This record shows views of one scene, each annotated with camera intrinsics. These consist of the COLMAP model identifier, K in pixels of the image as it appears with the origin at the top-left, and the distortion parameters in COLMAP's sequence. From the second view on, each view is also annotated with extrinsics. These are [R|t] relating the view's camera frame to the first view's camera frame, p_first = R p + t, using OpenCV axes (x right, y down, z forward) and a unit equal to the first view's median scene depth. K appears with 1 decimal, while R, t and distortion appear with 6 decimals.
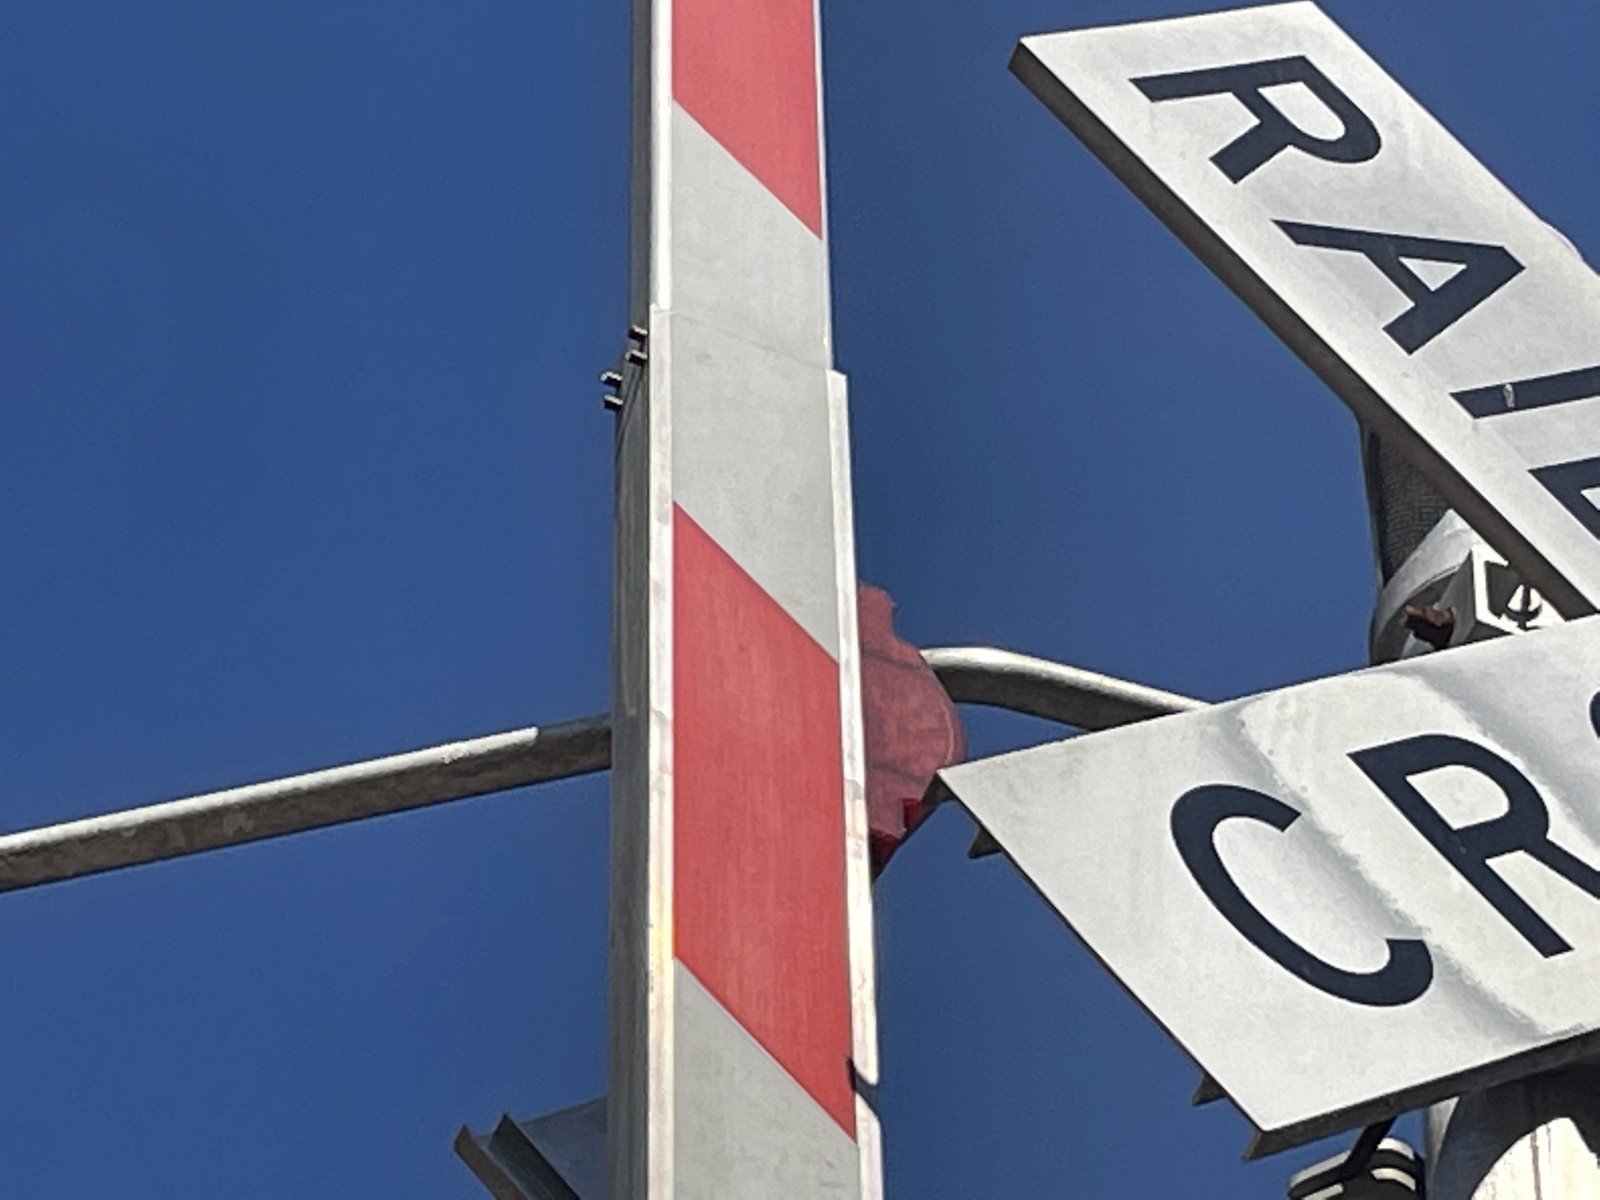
lens RADIAL K [[6042.5, 0, 800.0], [0, 6042.5, 600.0], [0, 0, 1]] dist [0.079816, 1.354798]
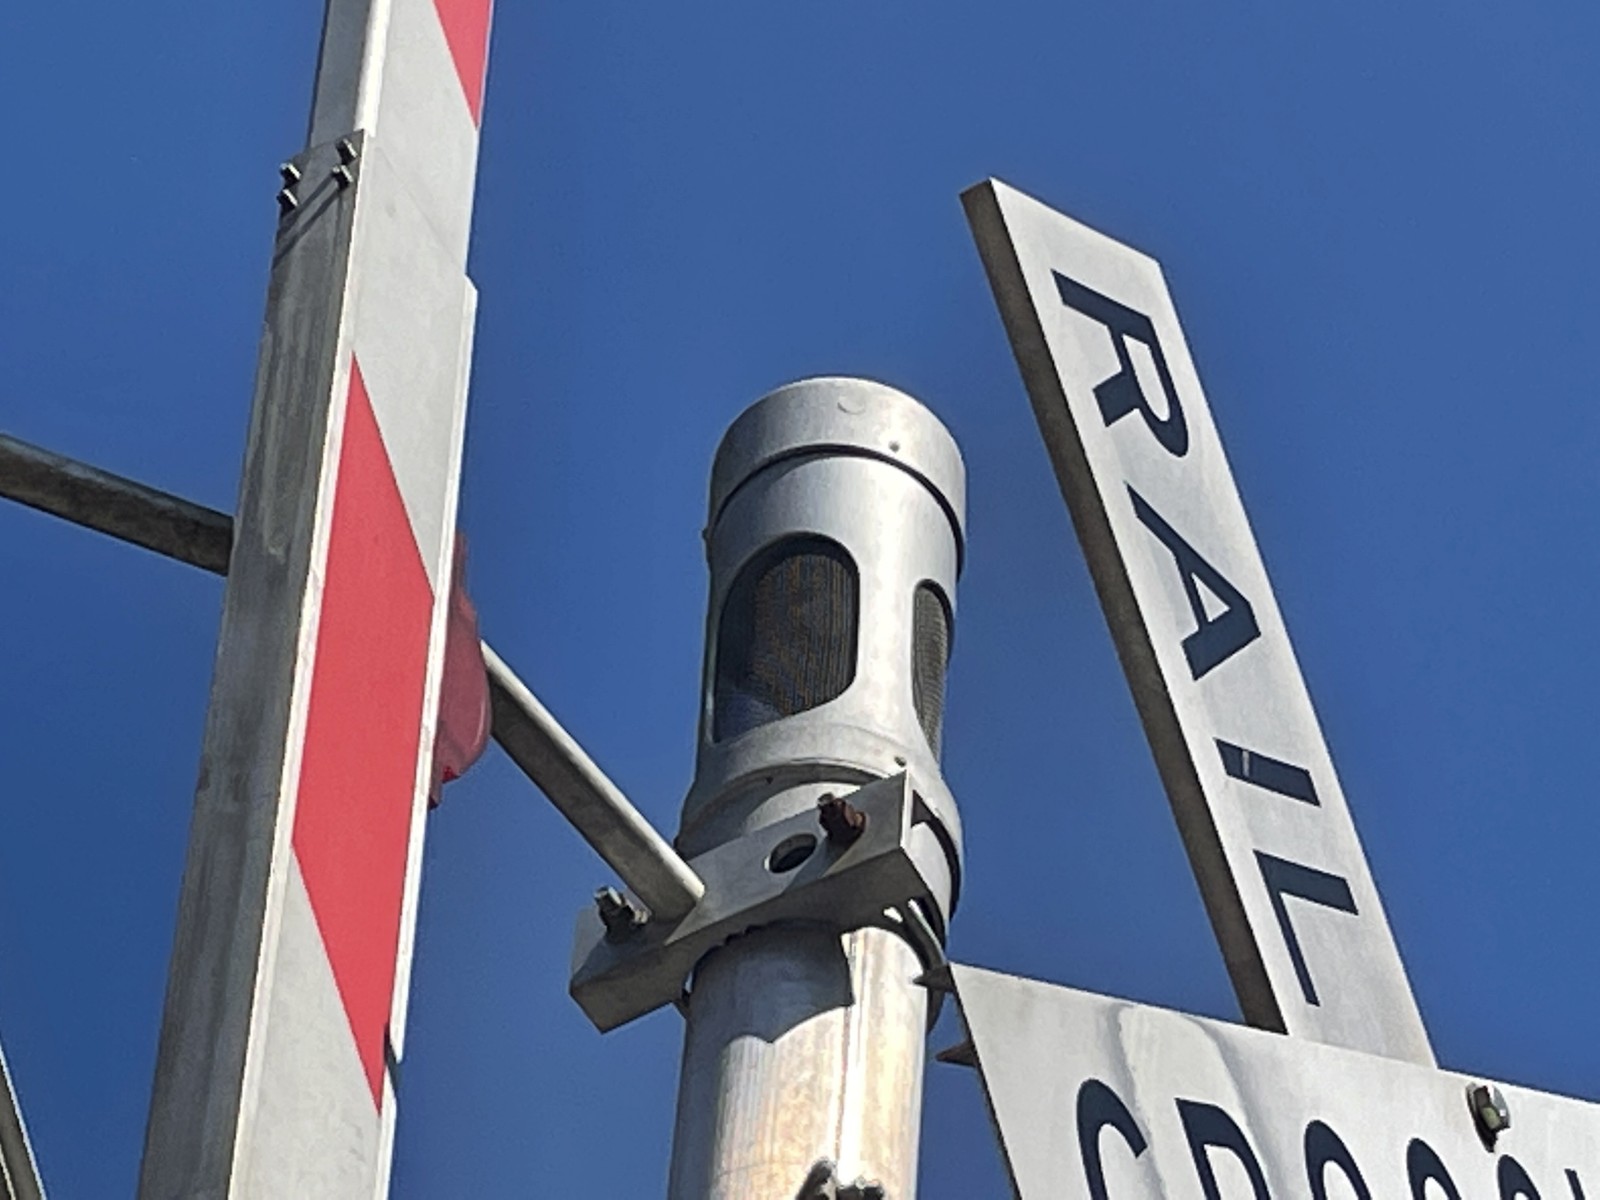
lens RADIAL K [[6042.5, 0, 800.0], [0, 6042.5, 600.0], [0, 0, 1]] dist [0.079816, 1.354798]
pose [[0.784786, 0.500227, 0.365901, -0.312293], [-0.515911, 0.854427, -0.061567, 0.041887], [-0.343433, -0.140456, 0.928615, 0.093551]]
